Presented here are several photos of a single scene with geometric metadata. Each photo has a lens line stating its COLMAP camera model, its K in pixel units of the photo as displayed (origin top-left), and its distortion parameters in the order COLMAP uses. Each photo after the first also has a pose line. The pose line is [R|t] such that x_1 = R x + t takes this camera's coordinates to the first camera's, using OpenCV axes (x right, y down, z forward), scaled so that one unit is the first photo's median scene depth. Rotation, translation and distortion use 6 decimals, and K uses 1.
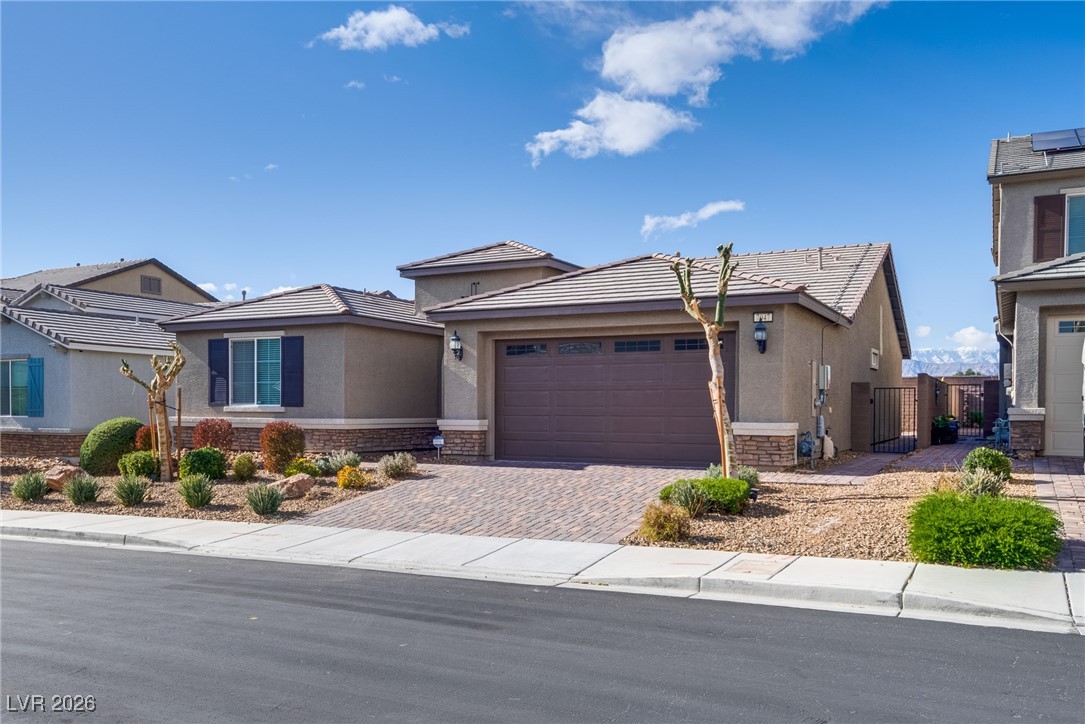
lens RADIAL K [[941.2, 0, 542.5], [0, 941.2, 403.5], [0, 0, 1]] dist [0.009698, -0.002421]
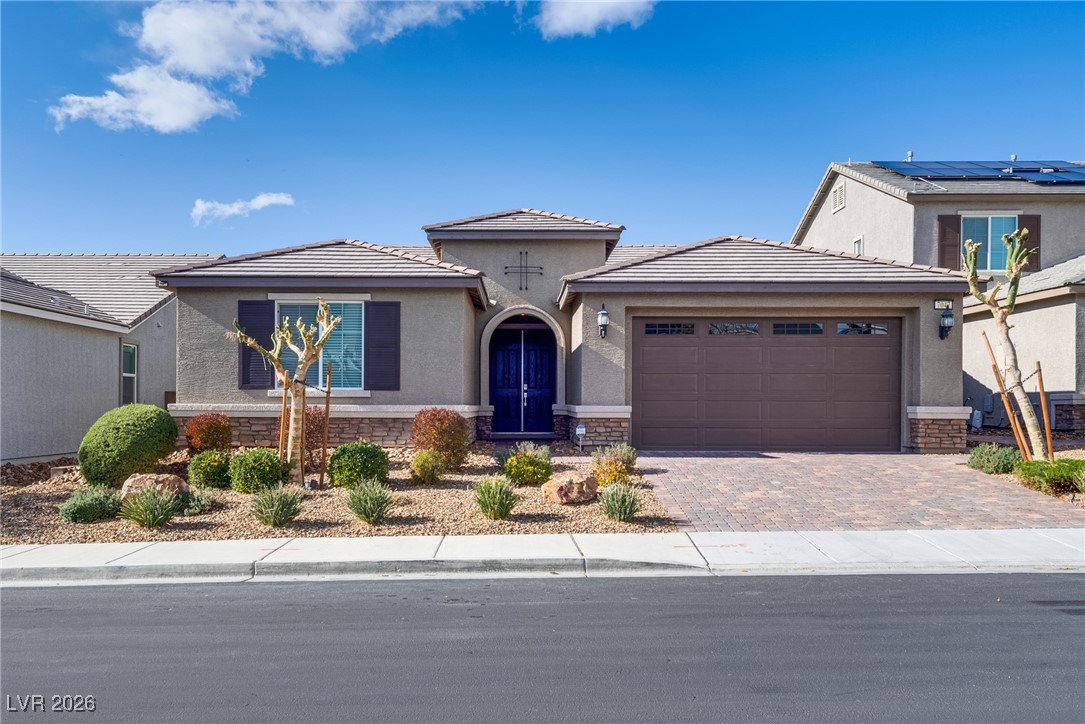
lens RADIAL K [[923.8, 0, 542.5], [0, 923.8, 362.0], [0, 0, 1]] dist [0.026453, 0.000971]
pose [[0.881838, 0.019455, 0.471151, -0.455062], [-0.001786, 0.999279, -0.037921, 0.007914], [-0.471549, 0.032599, 0.881237, 0.222878]]
